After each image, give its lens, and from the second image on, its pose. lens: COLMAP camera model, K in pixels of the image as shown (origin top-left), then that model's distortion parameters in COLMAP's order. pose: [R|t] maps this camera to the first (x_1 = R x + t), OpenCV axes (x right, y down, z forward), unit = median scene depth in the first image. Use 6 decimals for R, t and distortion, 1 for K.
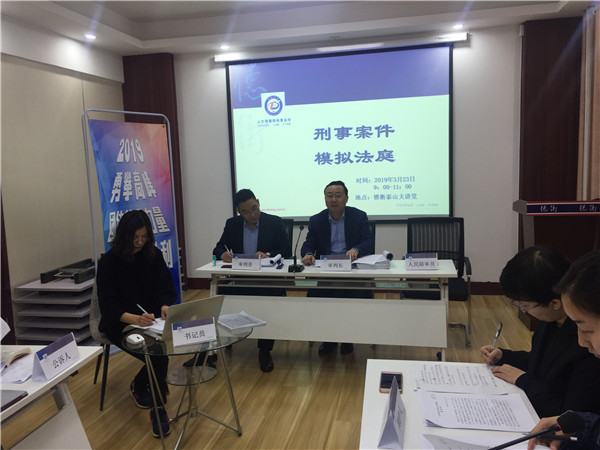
lens RADIAL K [[500.3, 0, 300.0], [0, 500.3, 225.0], [0, 0, 1]] dist [0.033703, -0.072923]
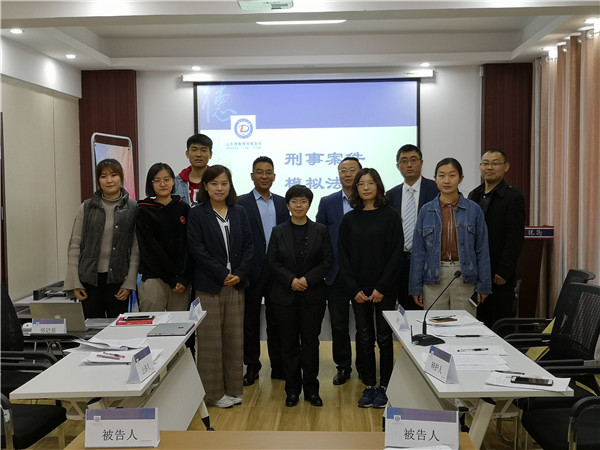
lens RADIAL K [[912.0, 0, 300.0], [0, 912.0, 225.0], [0, 0, 1]] dist [-0.001772, -0.095859]
pose [[0.982354, 0.017100, 0.186248, -0.274165], [-0.001504, 0.996502, -0.083558, 0.097119], [-0.187025, 0.081803, 0.978943, -0.745301]]
